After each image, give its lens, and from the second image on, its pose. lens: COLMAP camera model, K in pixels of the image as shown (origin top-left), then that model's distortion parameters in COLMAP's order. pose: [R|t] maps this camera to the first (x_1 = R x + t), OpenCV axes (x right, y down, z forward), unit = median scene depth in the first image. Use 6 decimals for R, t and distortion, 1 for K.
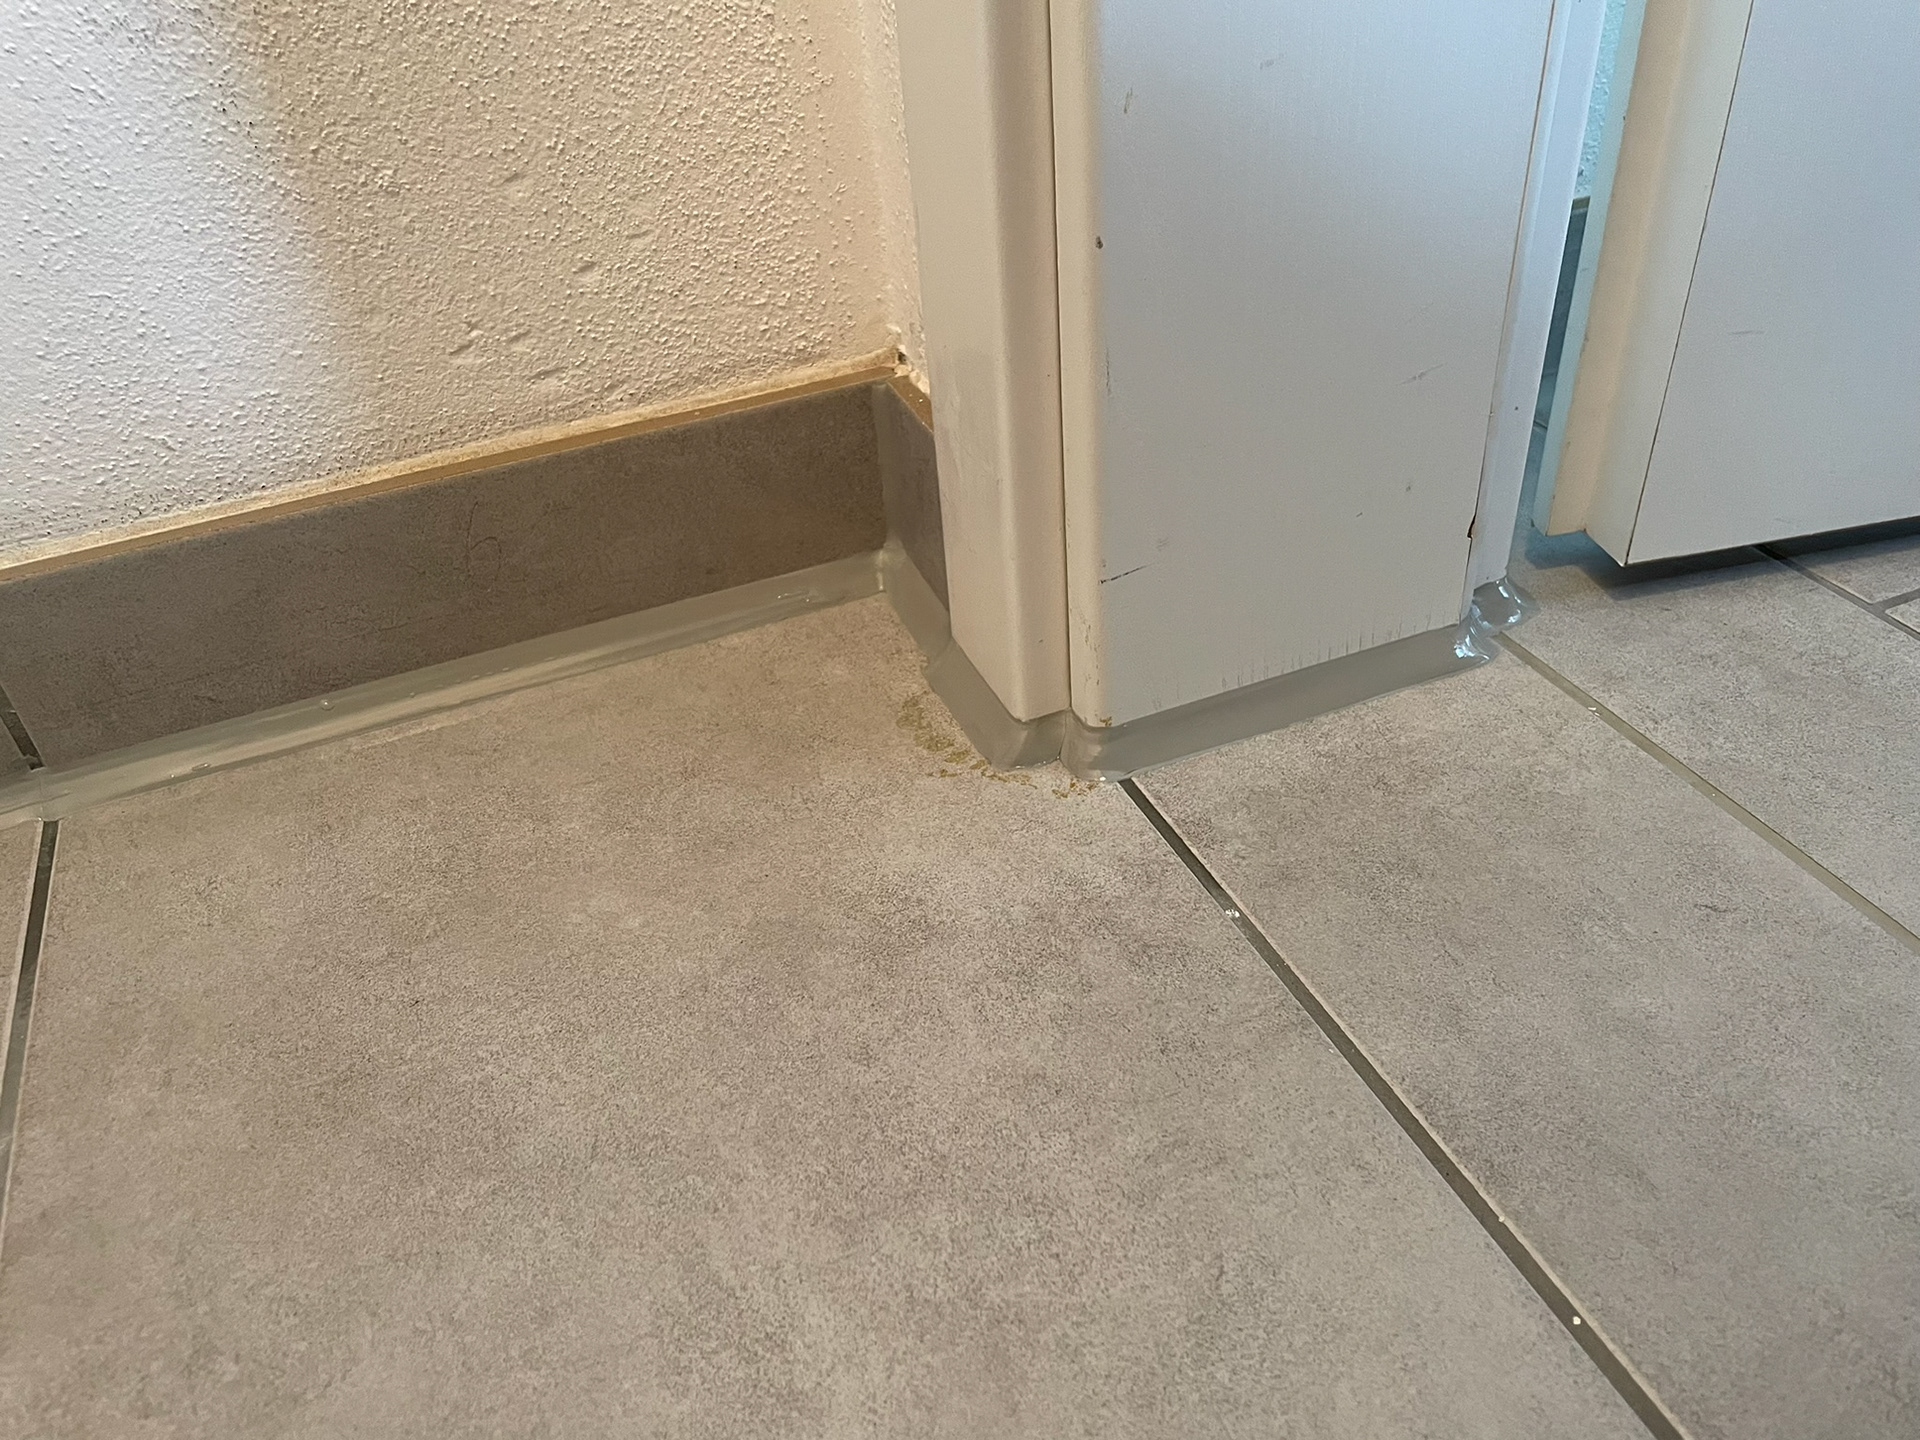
lens RADIAL K [[1462.4, 0, 947.1], [0, 1462.4, 687.6], [0, 0, 1]] dist [0.080110, -0.112181]
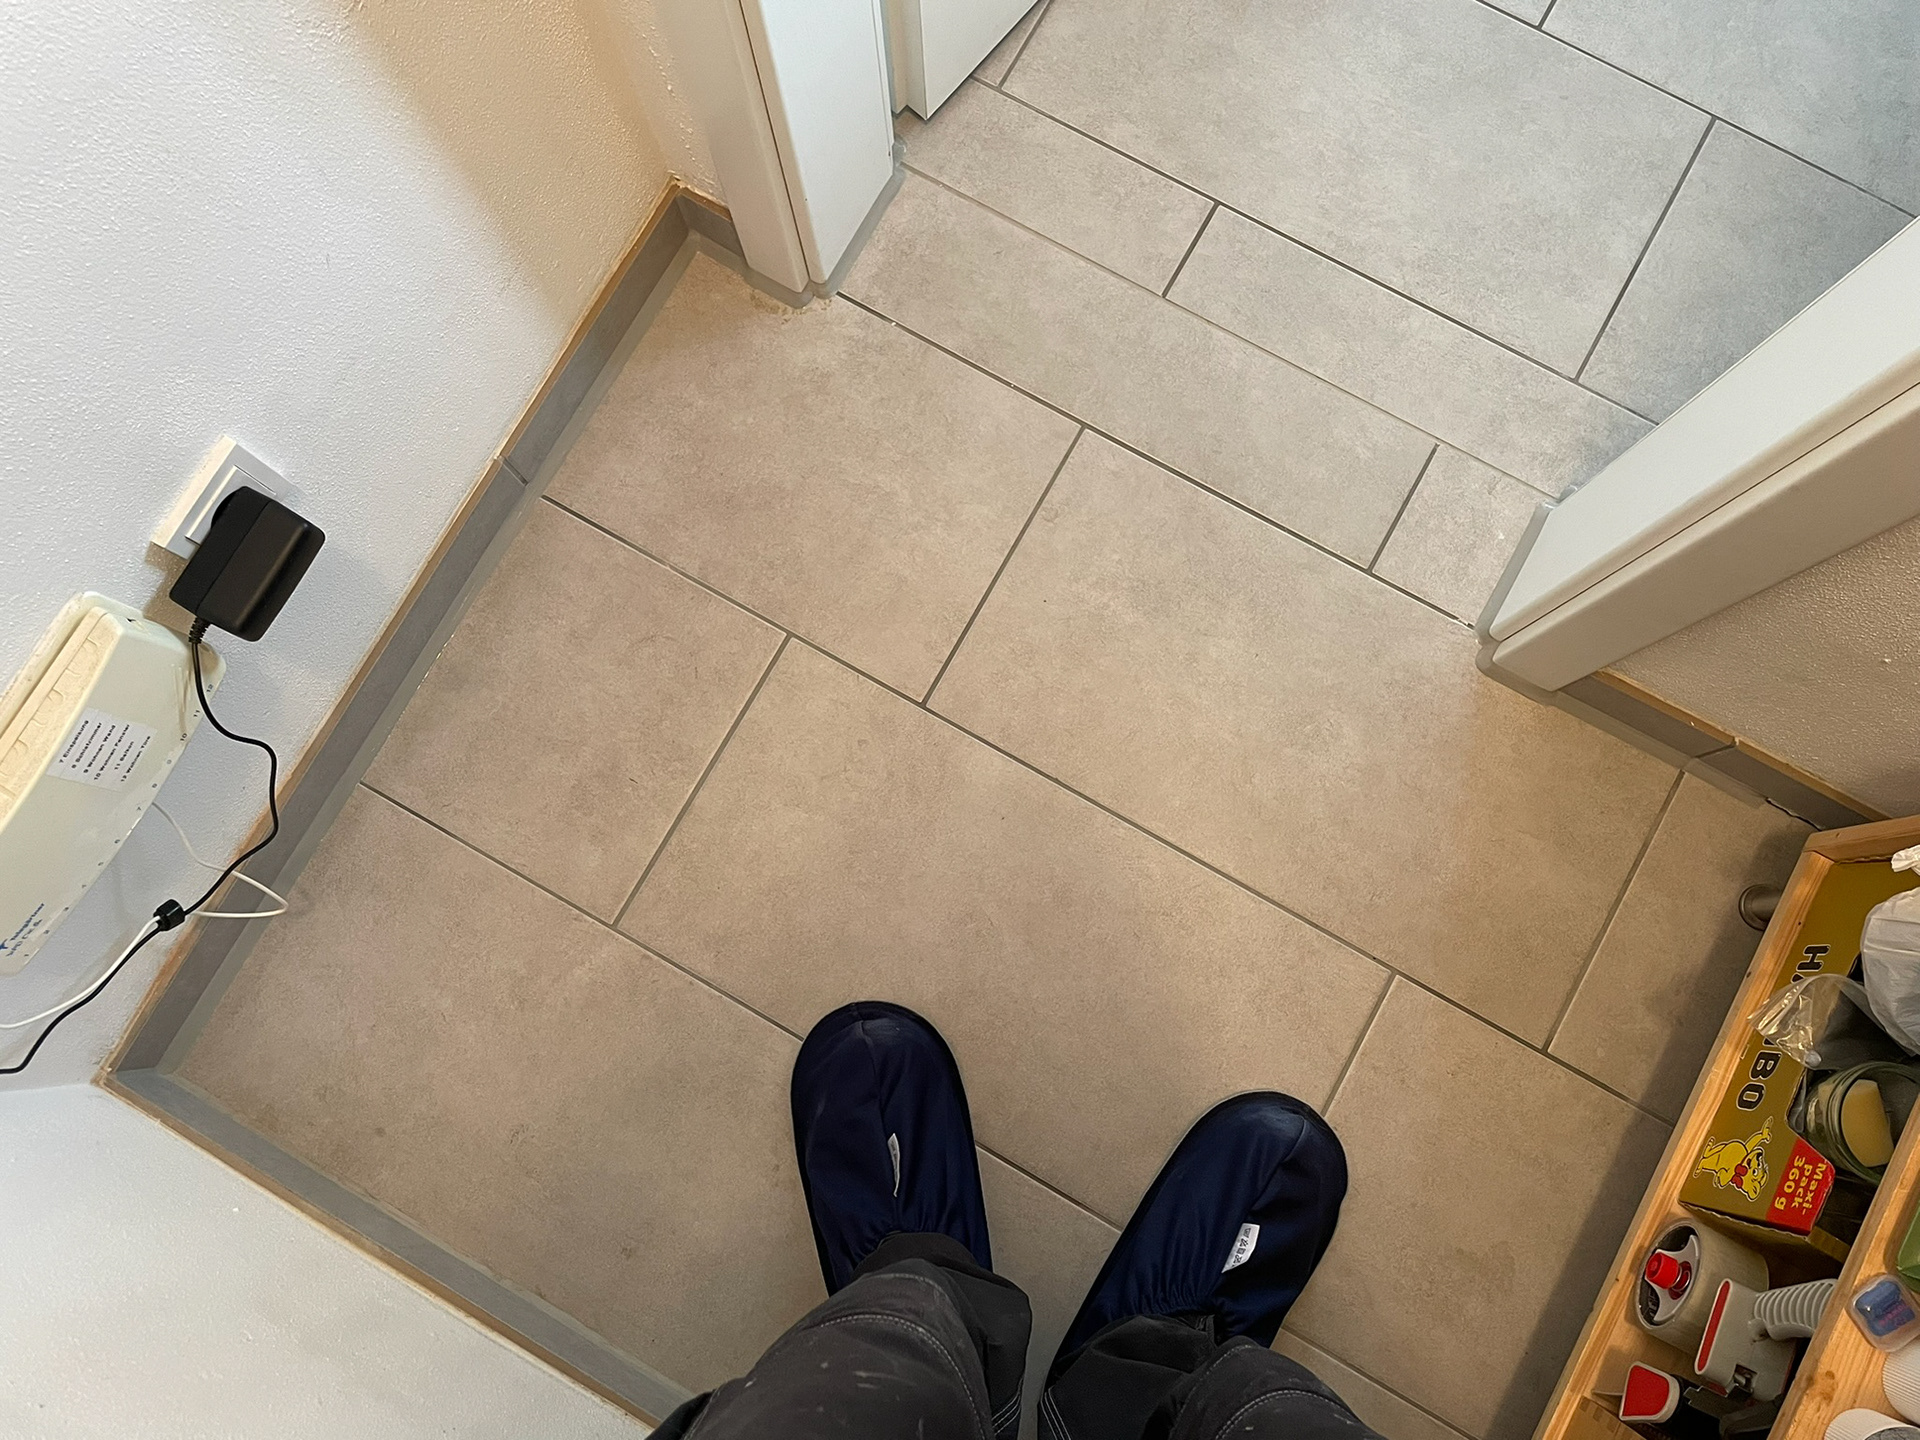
lens RADIAL K [[1462.4, 0, 977.7], [0, 1462.4, 720.2], [0, 0, 1]] dist [0.080110, -0.112181]
pose [[0.777272, -0.601983, 0.182933, -0.840587], [0.315389, 0.624386, 0.714613, -1.657675], [-0.544406, -0.497754, 0.675177, -1.906505]]
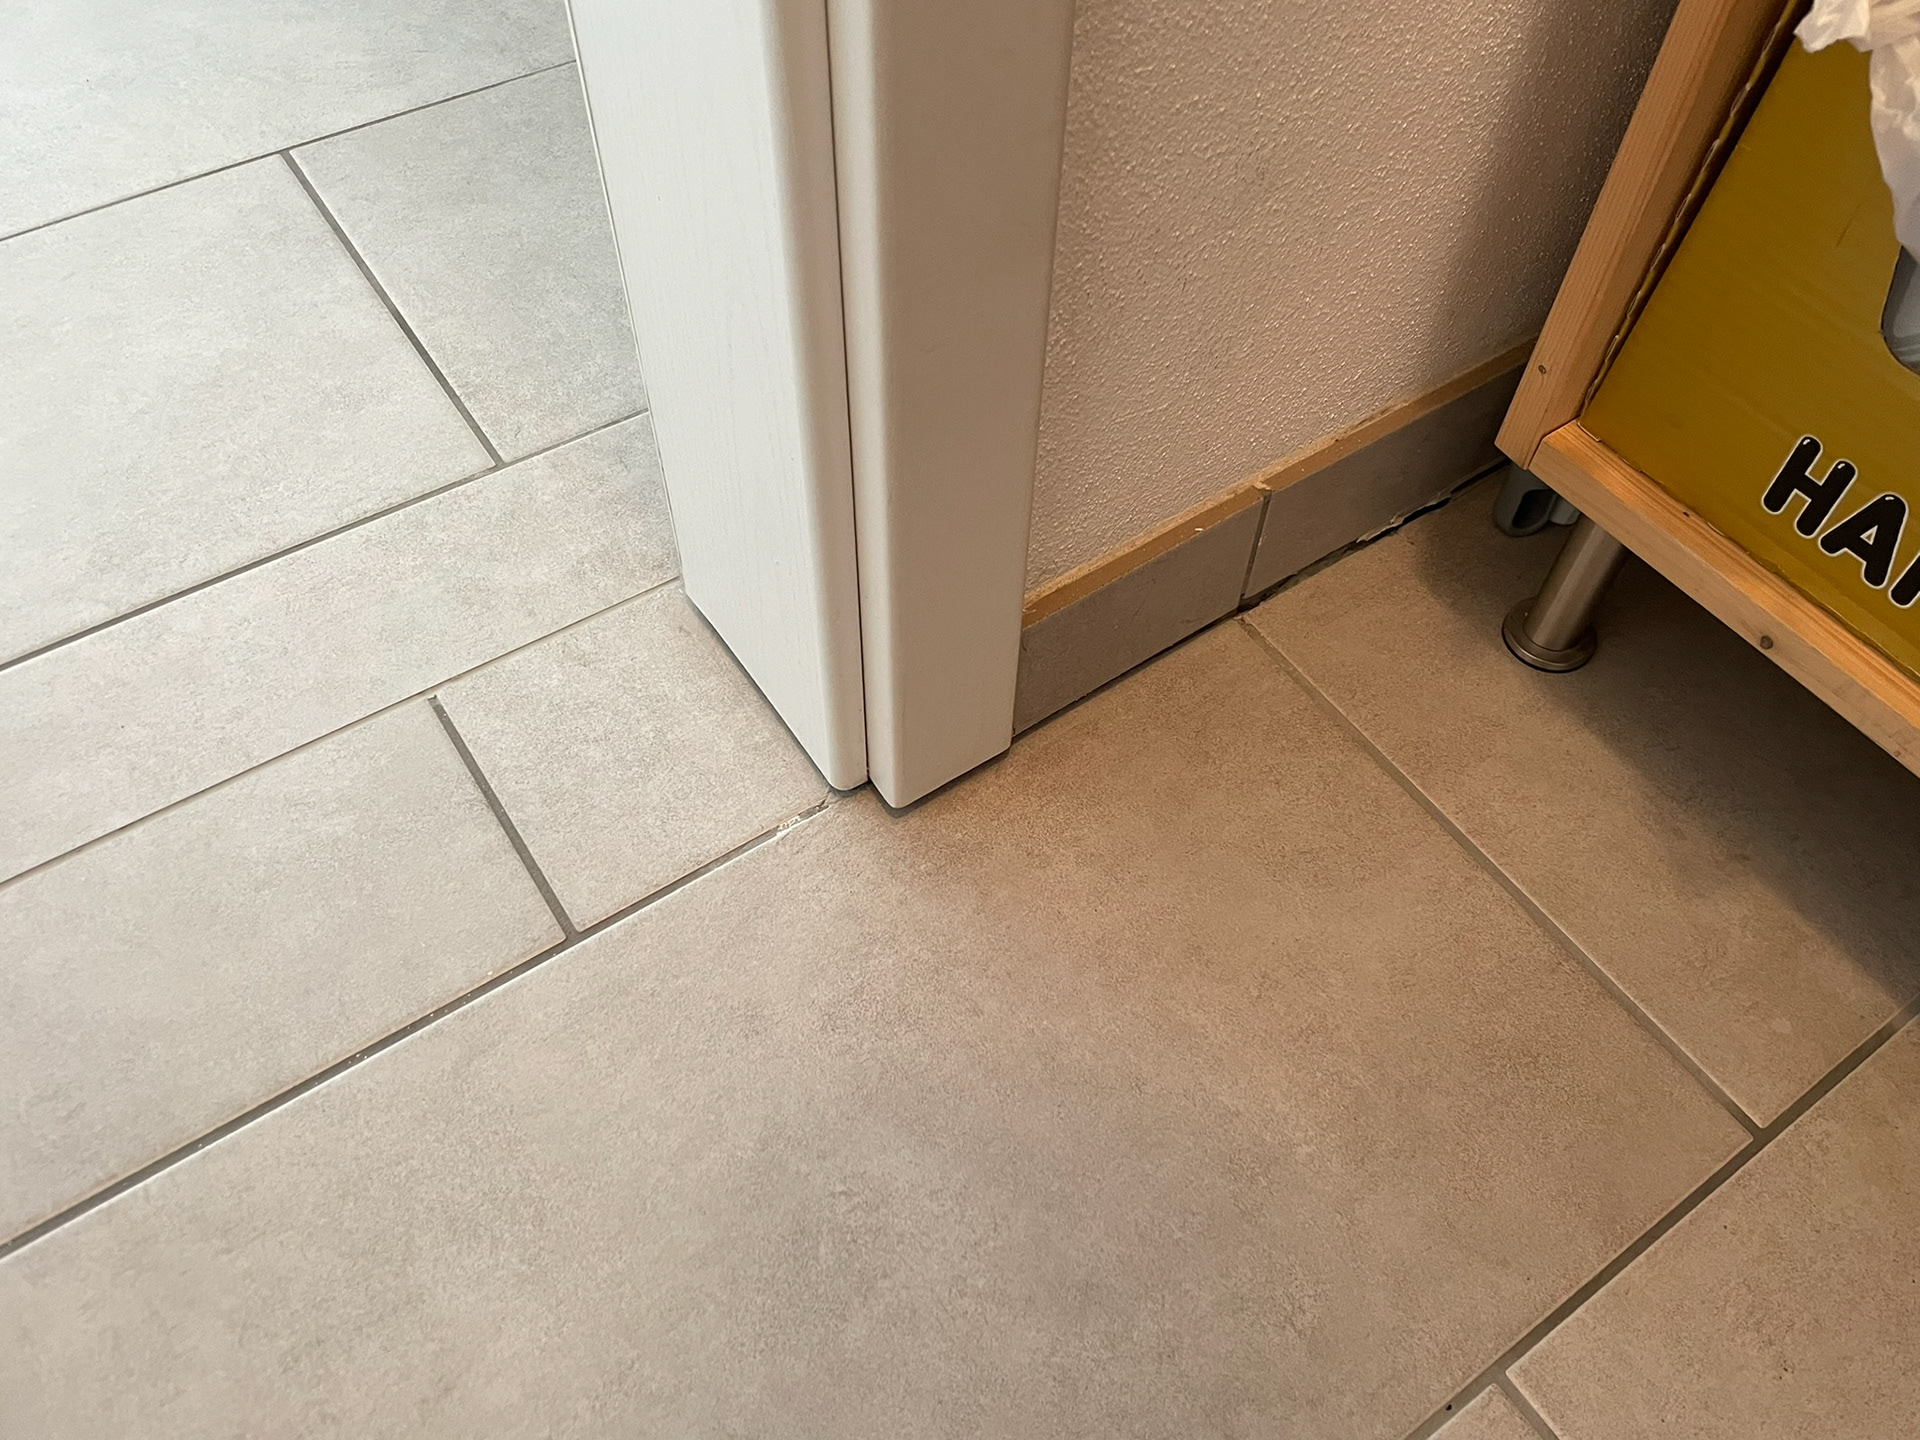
lens RADIAL K [[1462.4, 0, 969.9], [0, 1462.4, 708.3], [0, 0, 1]] dist [0.080110, -0.112181]
pose [[-0.220526, -0.739362, 0.636170, -0.161602], [0.556124, 0.440516, 0.704749, -0.094668], [-0.801308, 0.509205, 0.314032, -0.836251]]
